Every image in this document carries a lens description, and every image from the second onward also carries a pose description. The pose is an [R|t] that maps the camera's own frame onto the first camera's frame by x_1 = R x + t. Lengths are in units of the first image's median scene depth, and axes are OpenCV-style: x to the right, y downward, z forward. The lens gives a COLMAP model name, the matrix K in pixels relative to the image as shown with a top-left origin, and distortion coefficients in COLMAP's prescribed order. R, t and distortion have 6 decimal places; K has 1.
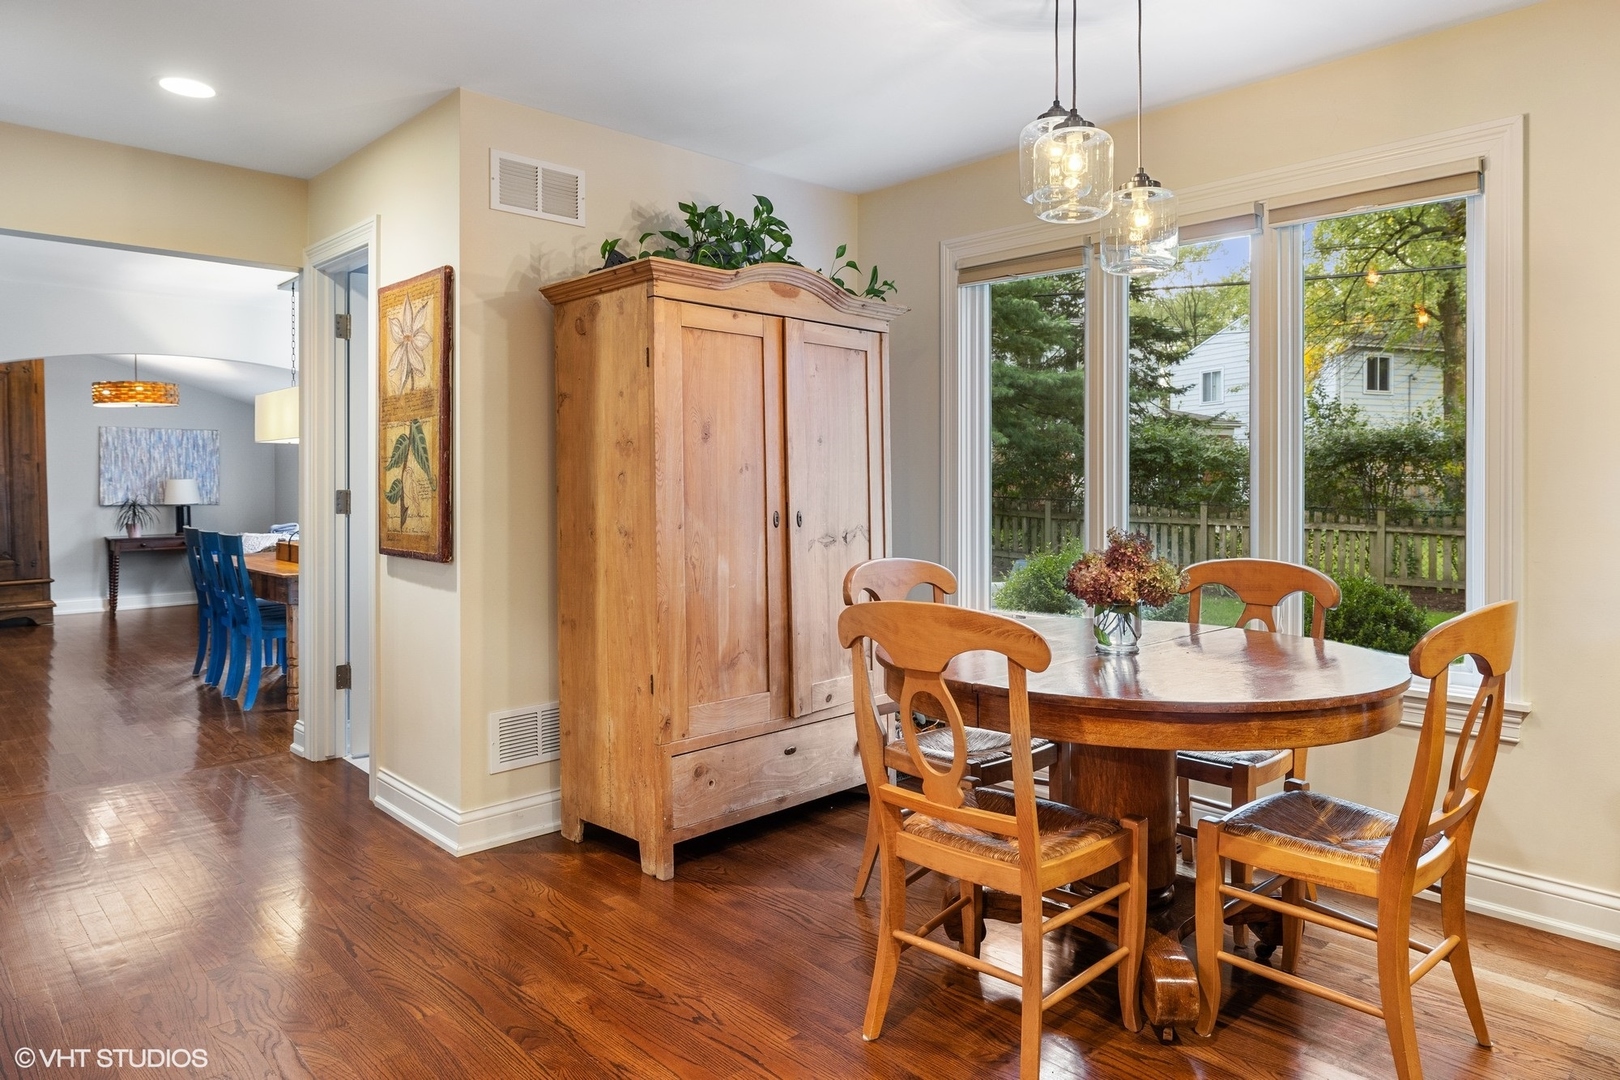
lens RADIAL K [[1036.3, 0, 828.4], [0, 1036.3, 476.9], [0, 0, 1]] dist [0.005171, -0.000720]
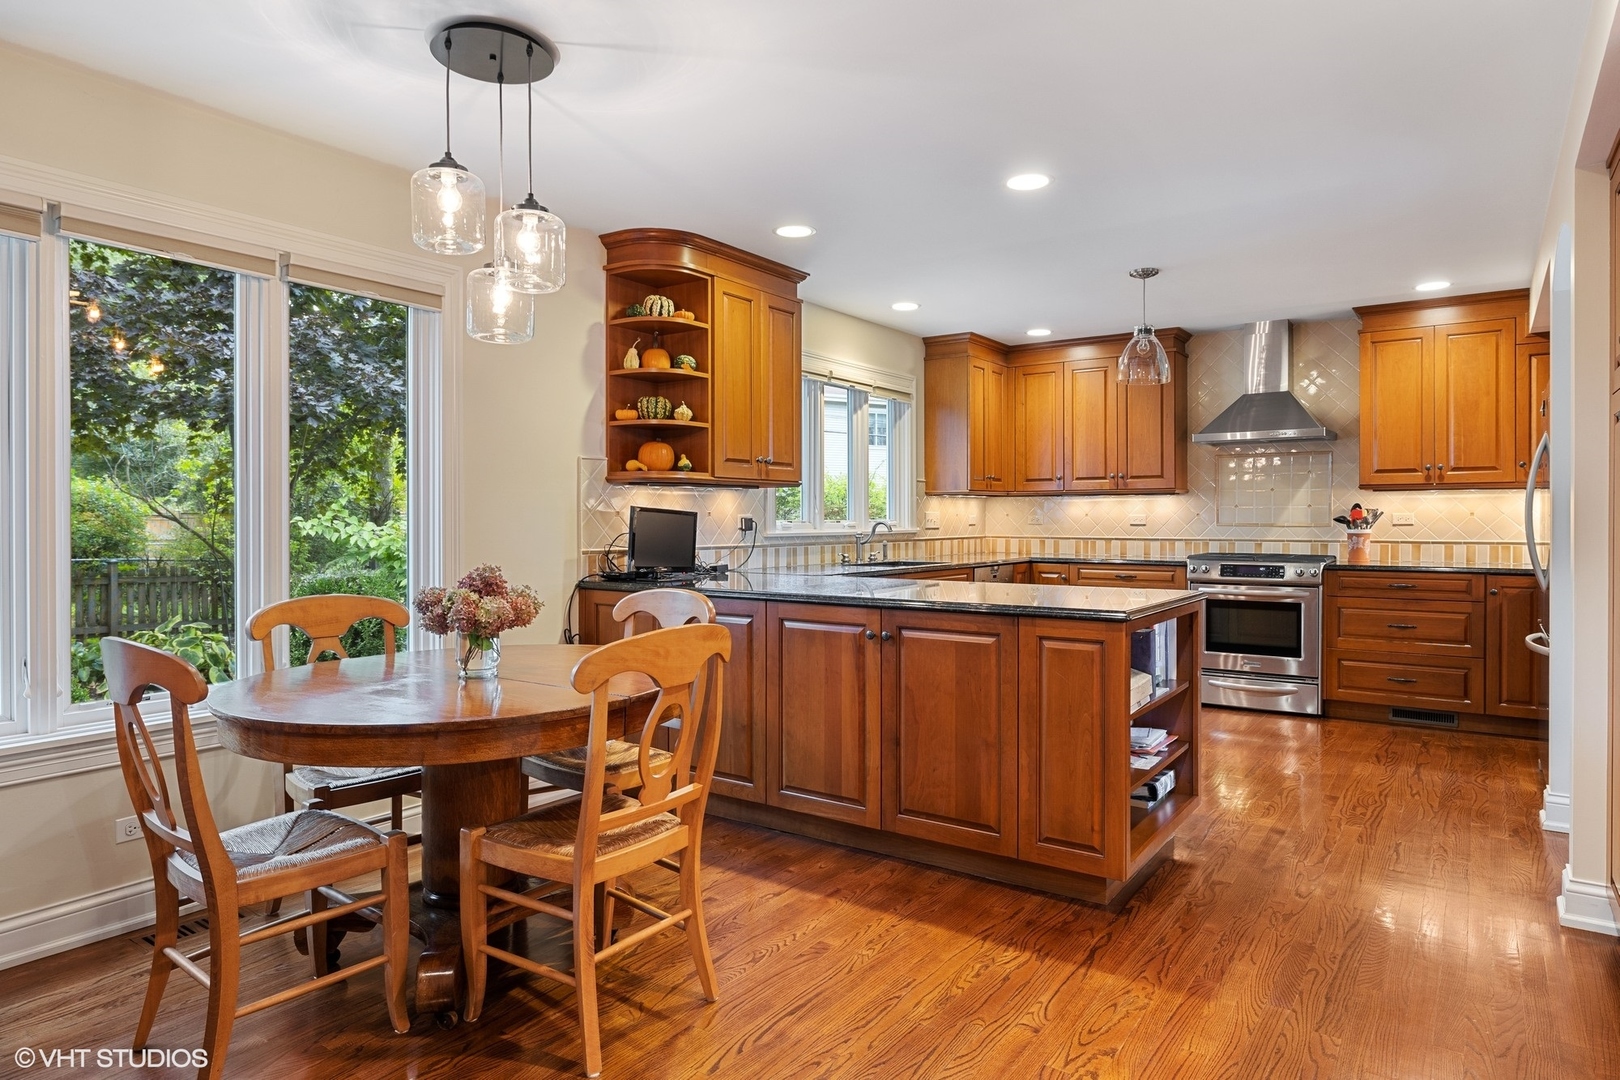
lens RADIAL K [[952.3, 0, 809.8], [0, 952.3, 524.5], [0, 0, 1]] dist [0.002269, 0.001299]
pose [[-0.184089, -0.007282, 0.982883, -0.623404], [-0.002179, 0.999973, 0.007001, -0.001068], [-0.982907, -0.000853, -0.184100, 0.659231]]
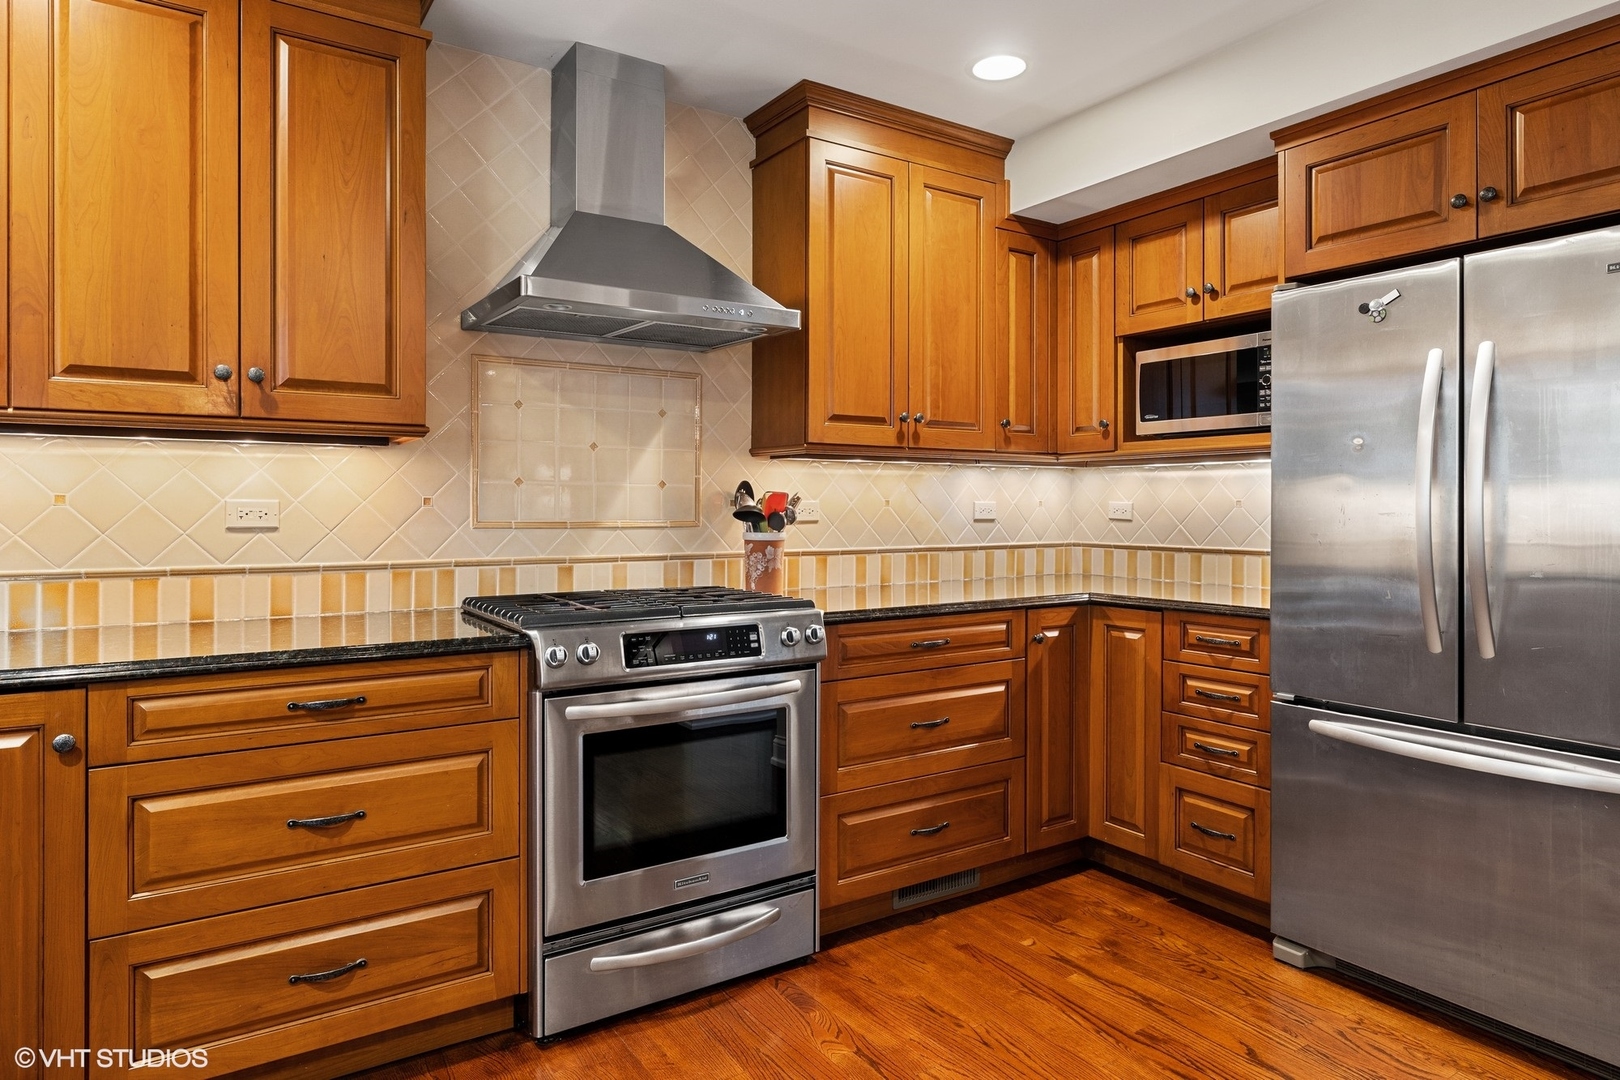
lens RADIAL K [[952.3, 0, 812.7], [0, 952.3, 508.7], [0, 0, 1]] dist [0.002269, 0.001299]
pose [[-0.983048, -0.001524, 0.183341, 0.771769], [-0.001773, 0.999998, -0.001192, -0.002838], [-0.183339, -0.001497, -0.983049, 0.186479]]
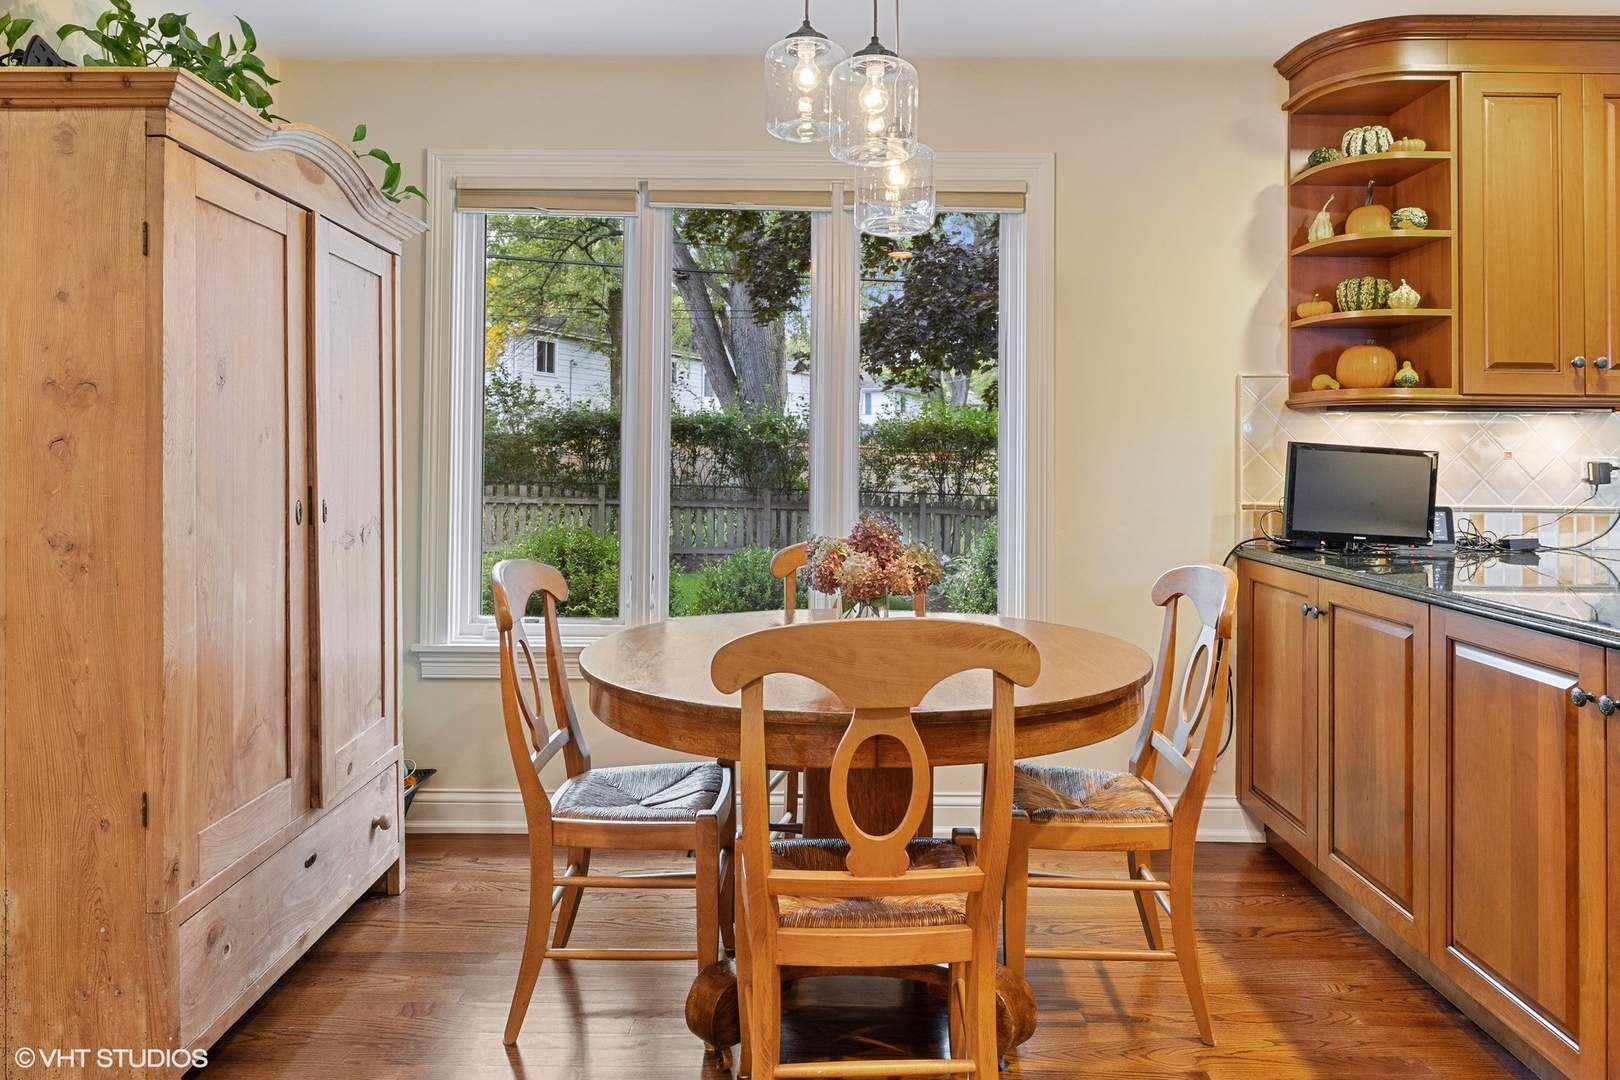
lens RADIAL K [[1036.3, 0, 791.4], [0, 1036.3, 430.7], [0, 0, 1]] dist [0.005171, -0.000720]
pose [[0.694527, 0.024448, 0.719051, -0.321028], [-0.010461, 0.999660, -0.023885, 0.001257], [-0.719390, 0.009067, 0.694547, 0.324638]]
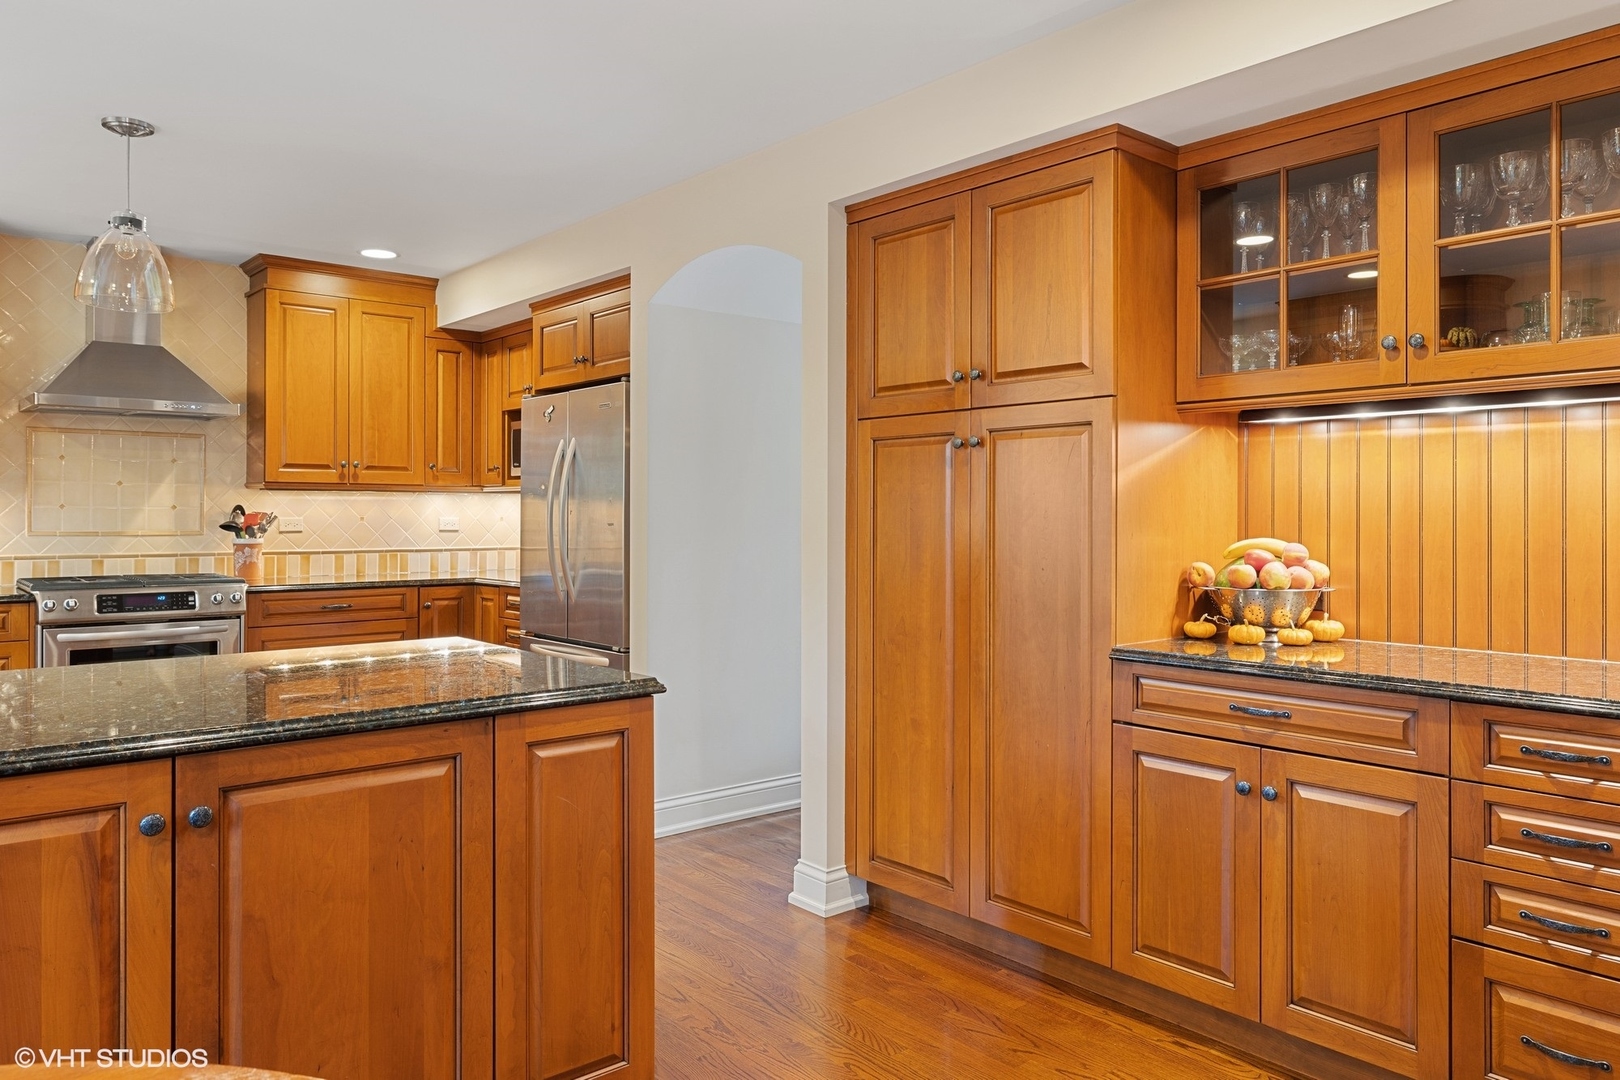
lens RADIAL K [[1107.0, 0, 815.1], [0, 1107.0, 517.5], [0, 0, 1]] dist [0.001681, -0.003063]
pose [[-0.998166, -0.003841, 0.060420, 0.039498], [-0.003885, 0.999992, -0.000611, -0.014763], [-0.060417, -0.000844, -0.998173, 0.885765]]
